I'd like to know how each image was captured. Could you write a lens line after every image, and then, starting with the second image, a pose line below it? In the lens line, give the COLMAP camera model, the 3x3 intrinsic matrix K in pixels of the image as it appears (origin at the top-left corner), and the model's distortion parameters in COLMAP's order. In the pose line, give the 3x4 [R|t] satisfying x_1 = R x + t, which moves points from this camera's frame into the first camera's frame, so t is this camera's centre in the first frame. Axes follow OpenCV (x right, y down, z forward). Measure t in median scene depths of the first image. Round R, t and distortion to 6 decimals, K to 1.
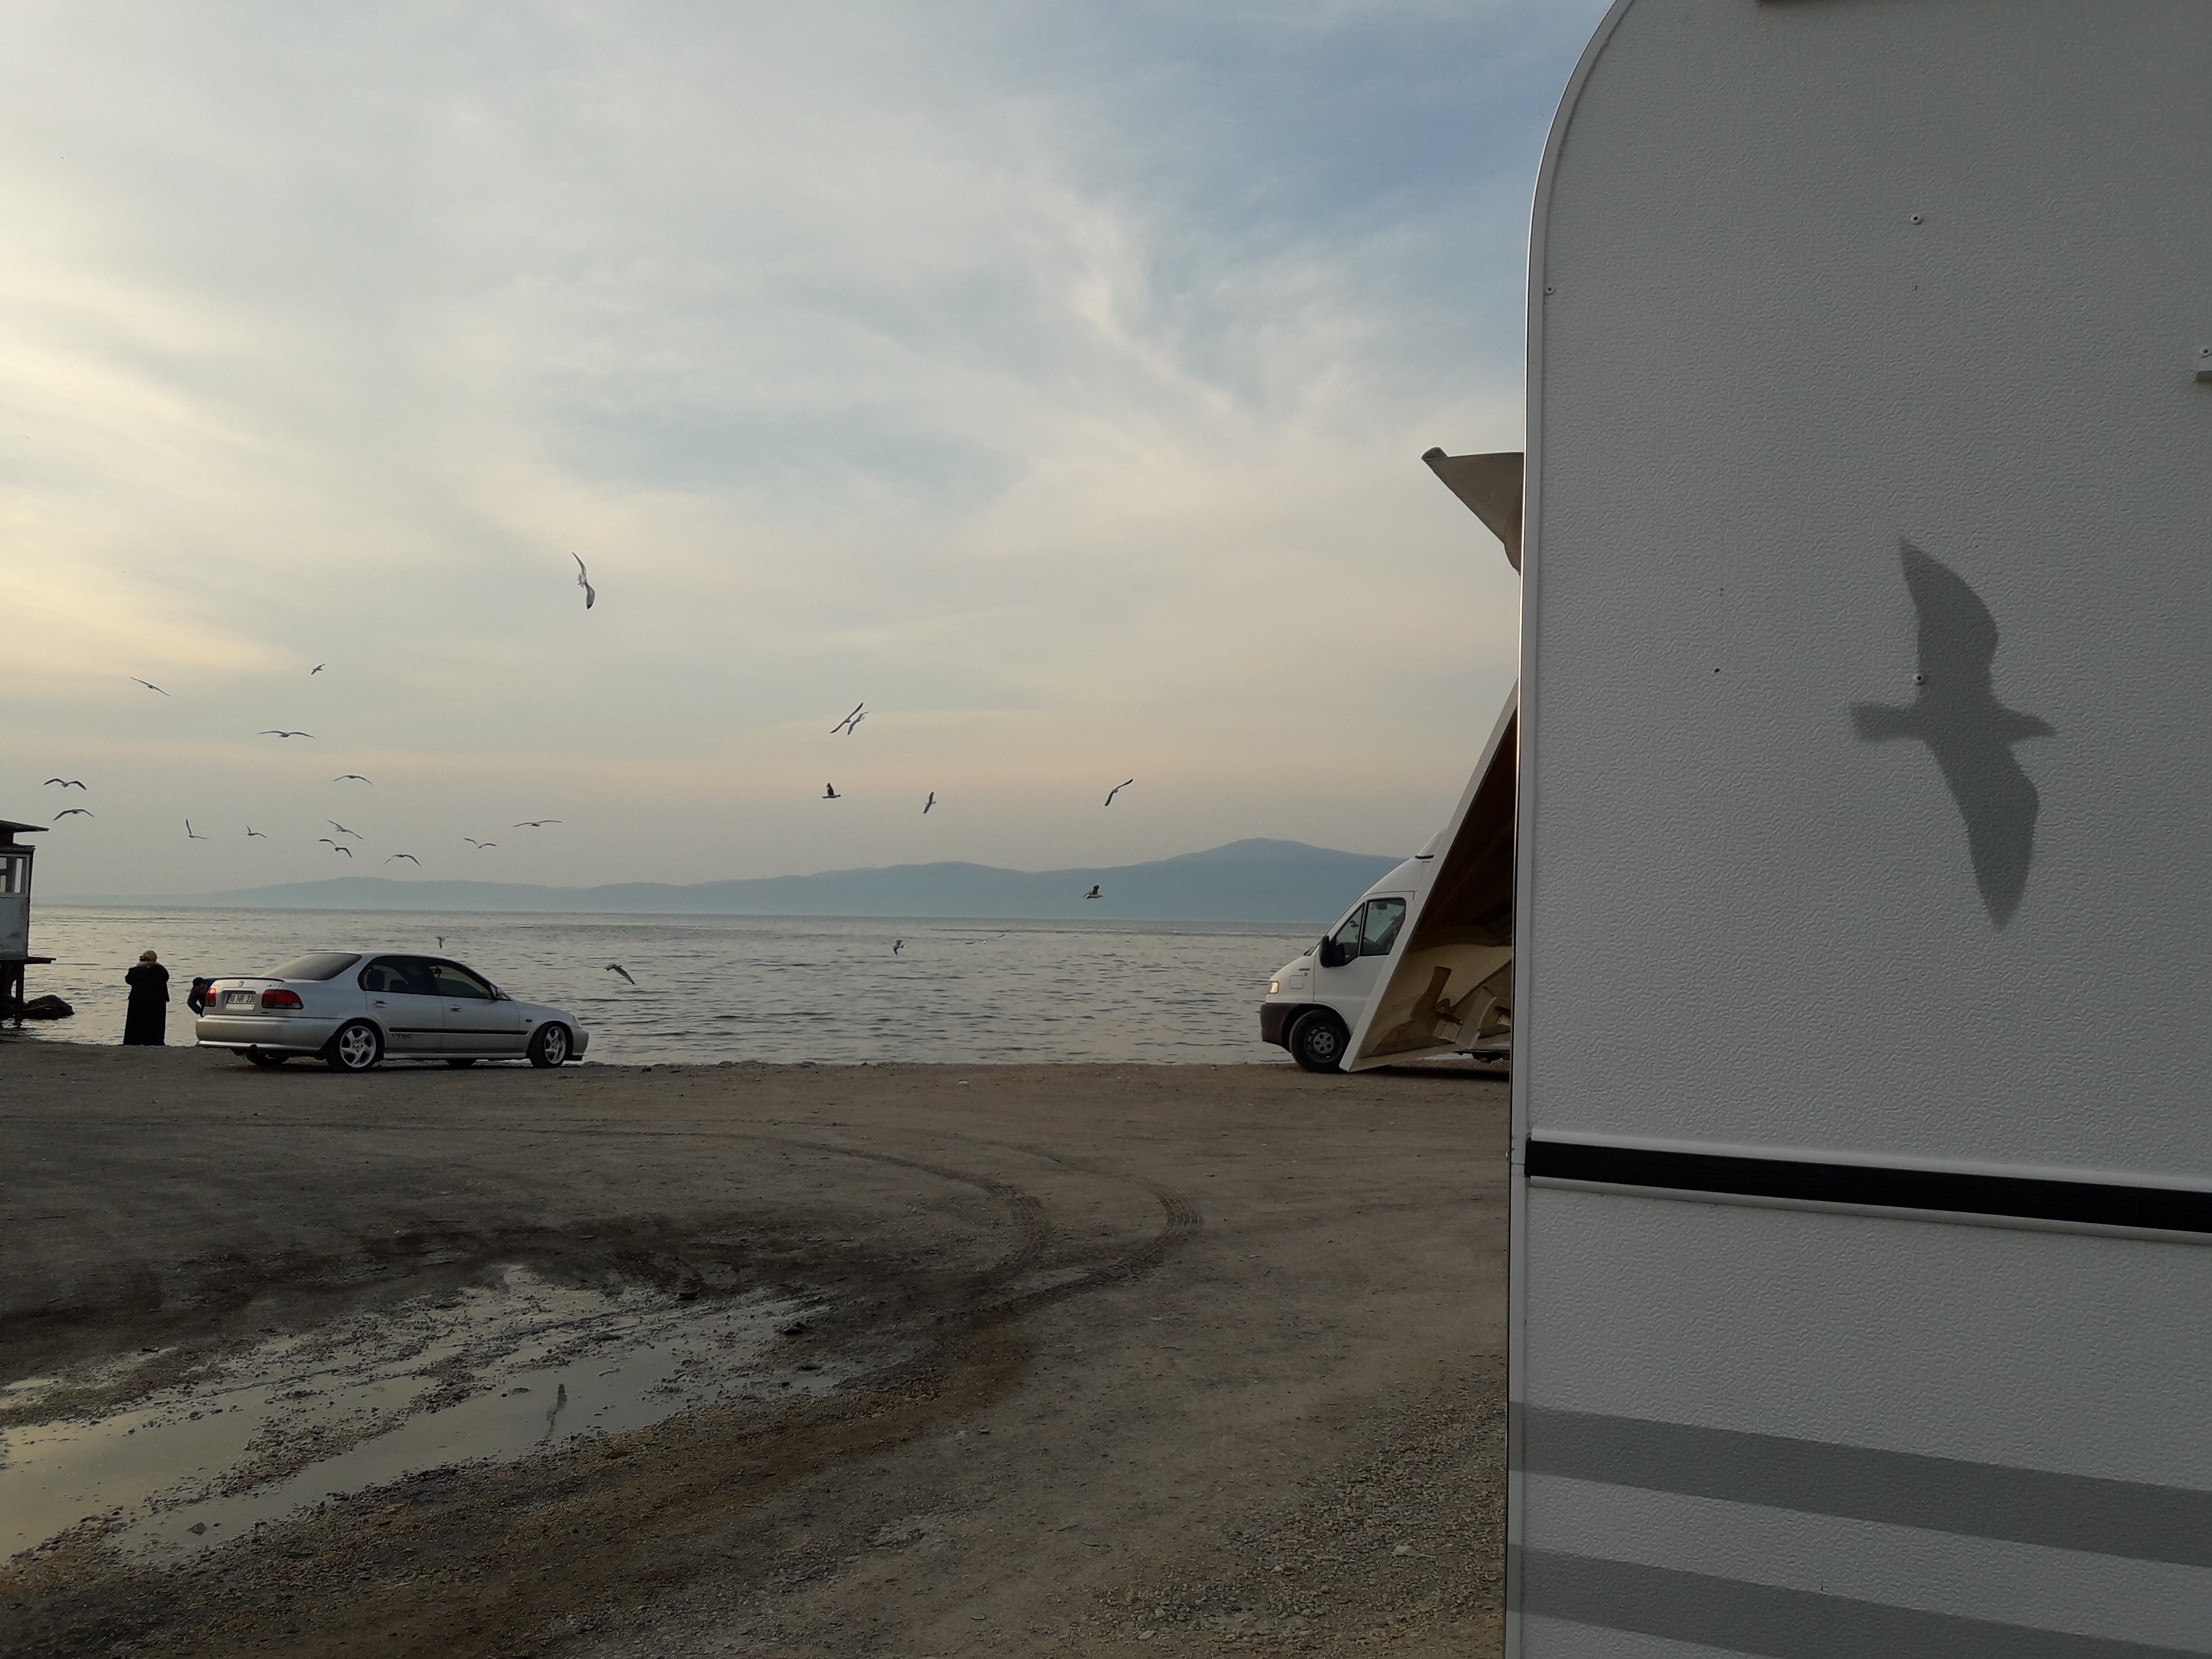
lens RADIAL K [[1796.1, 0, 1128.2], [0, 1796.1, 807.5], [0, 0, 1]] dist [-0.014824, -0.031928]
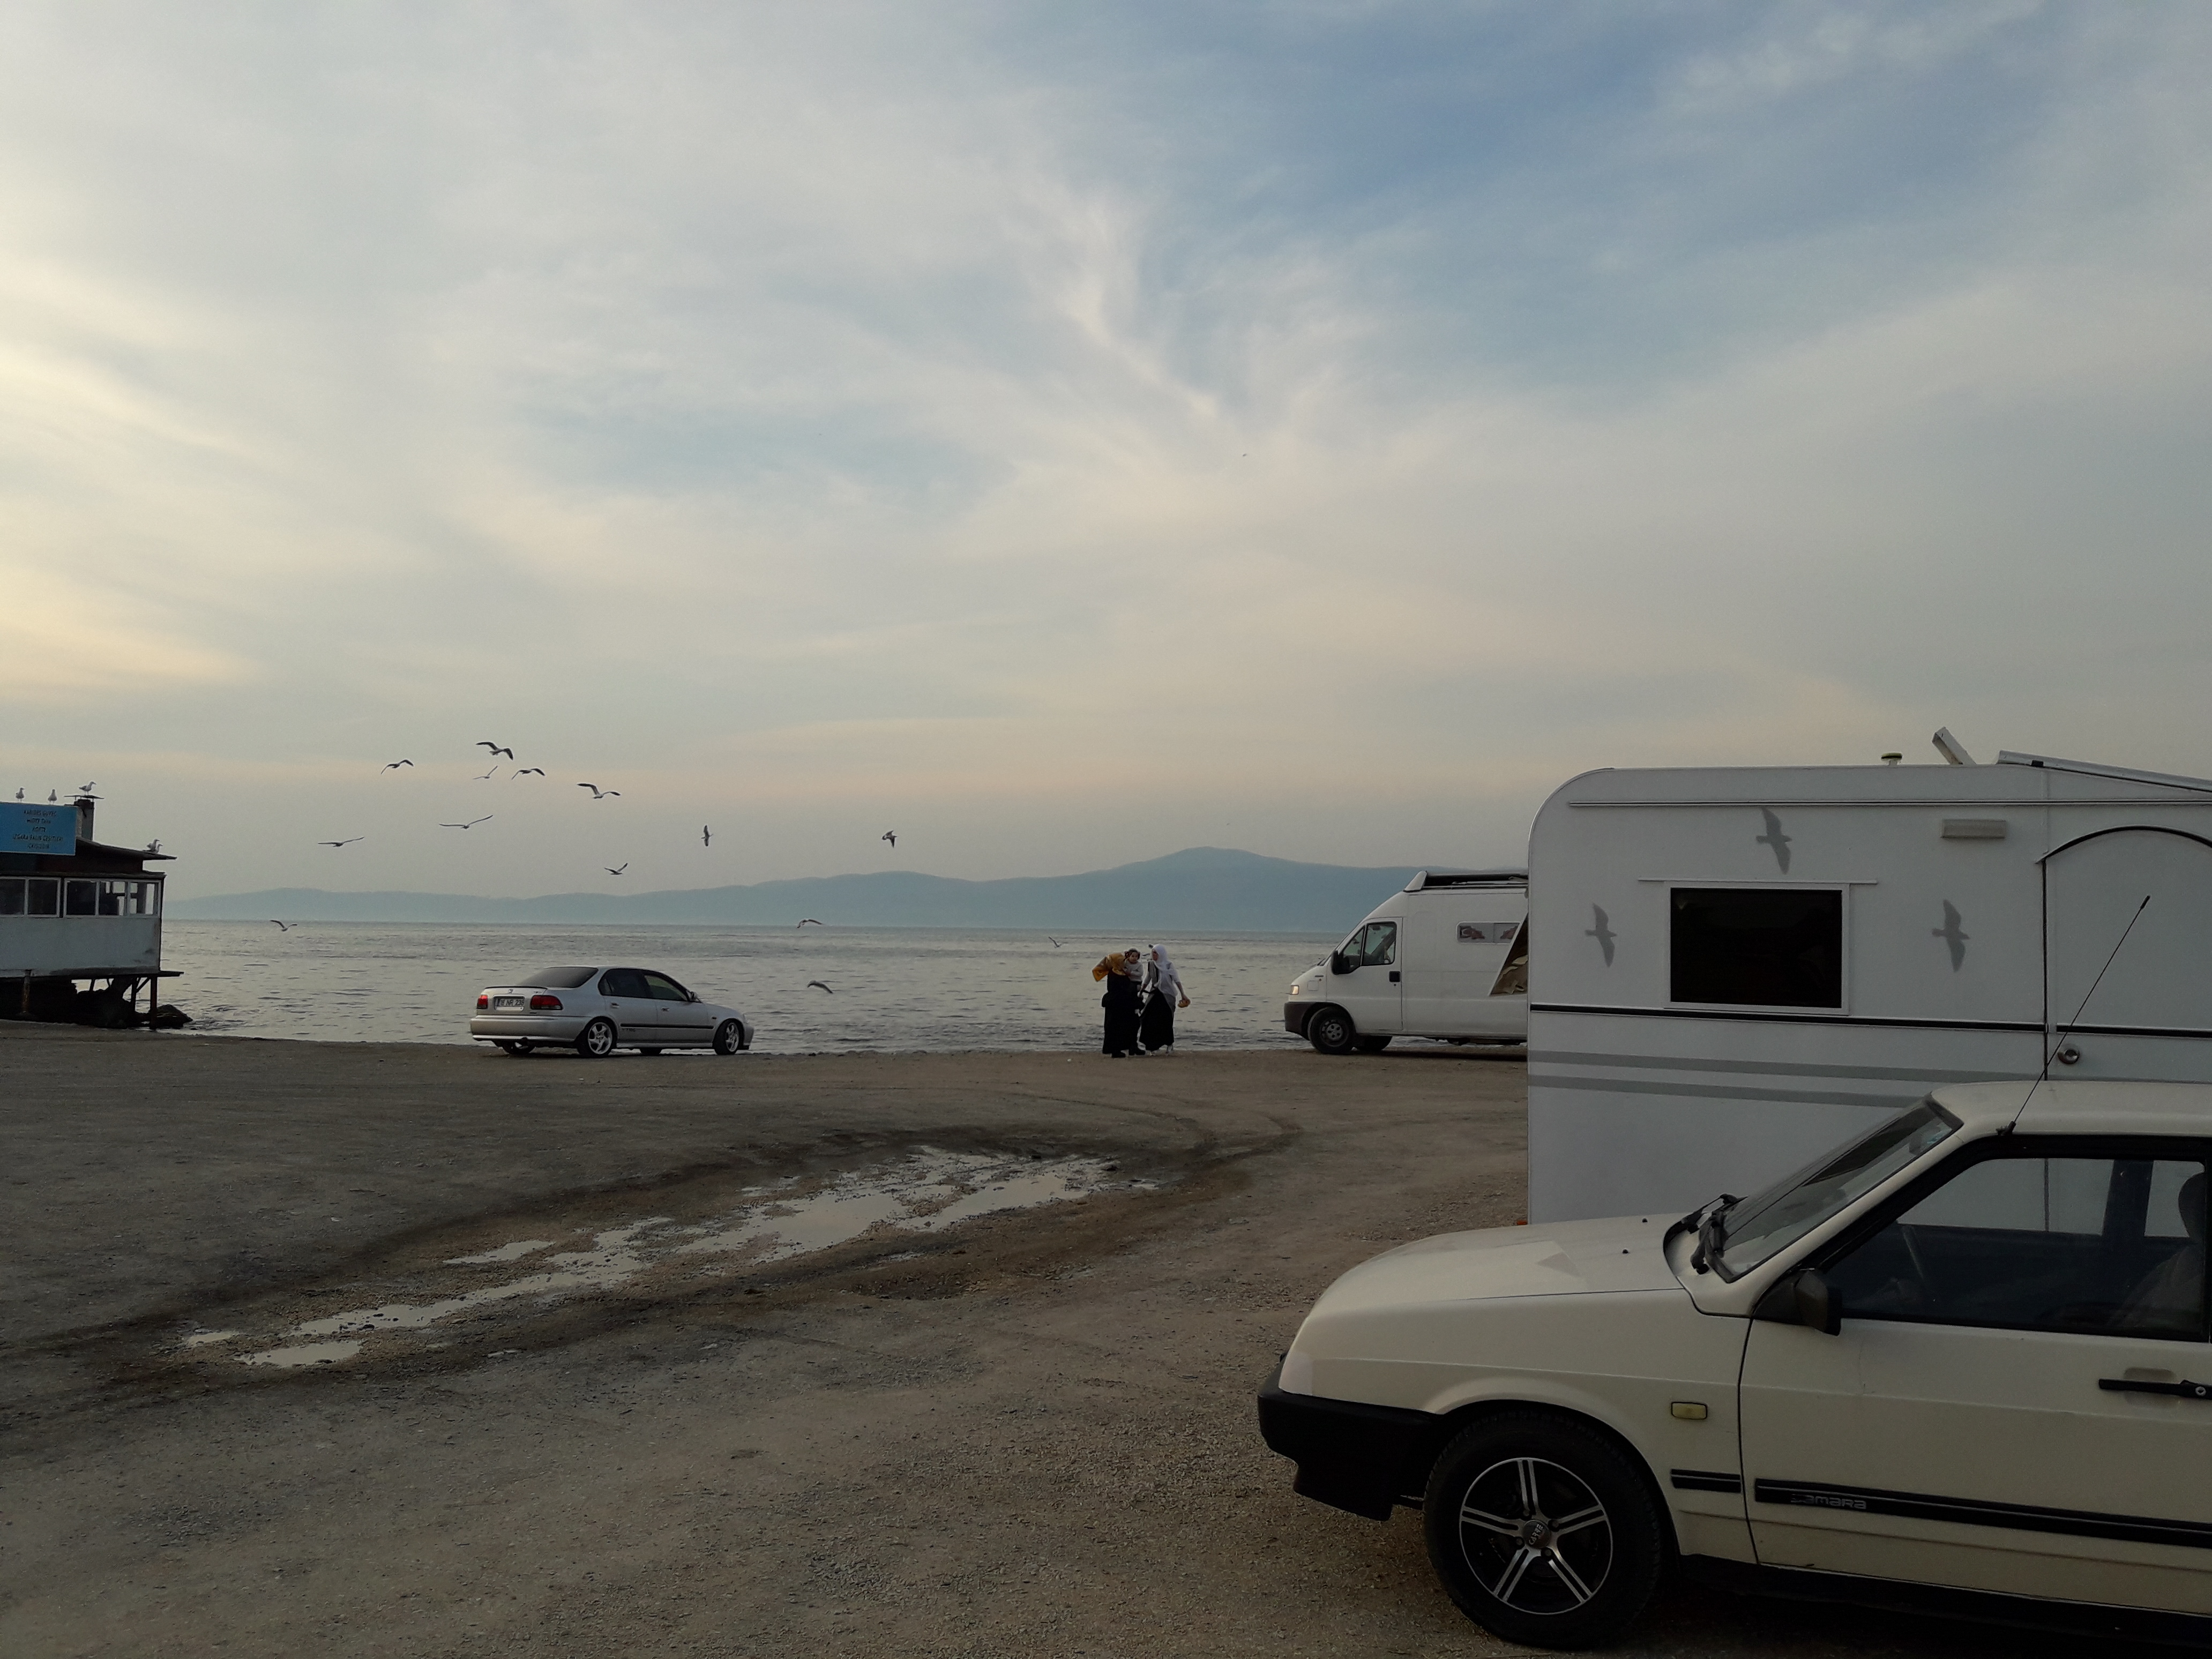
lens RADIAL K [[1796.1, 0, 1084.5], [0, 1796.1, 848.7], [0, 0, 1]] dist [-0.014824, -0.031928]
pose [[0.999974, -0.003261, 0.006374, -0.081593], [0.003144, 0.999829, 0.018206, -0.027601], [-0.006432, -0.018185, 0.999814, -0.310643]]
